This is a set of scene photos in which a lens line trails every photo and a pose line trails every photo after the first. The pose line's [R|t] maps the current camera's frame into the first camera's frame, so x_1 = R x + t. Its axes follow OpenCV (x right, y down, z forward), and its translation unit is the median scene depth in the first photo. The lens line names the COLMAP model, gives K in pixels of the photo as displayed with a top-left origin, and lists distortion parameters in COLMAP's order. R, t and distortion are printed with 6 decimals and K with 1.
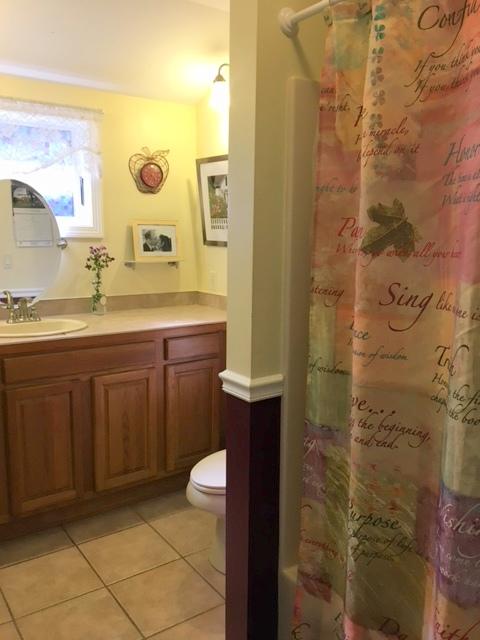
lens RADIAL K [[558.1, 0, 236.6], [0, 558.1, 319.0], [0, 0, 1]] dist [0.098244, -0.155998]
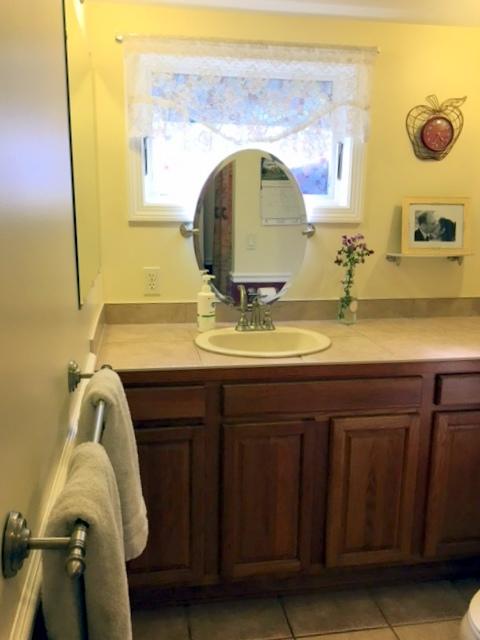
lens RADIAL K [[558.1, 0, 236.6], [0, 558.1, 319.0], [0, 0, 1]] dist [0.098244, -0.155998]
pose [[0.905928, 0.095580, -0.412504, -0.066803], [-0.067509, 0.994332, 0.082133, -0.068286], [0.418016, -0.046559, 0.907246, 0.243781]]
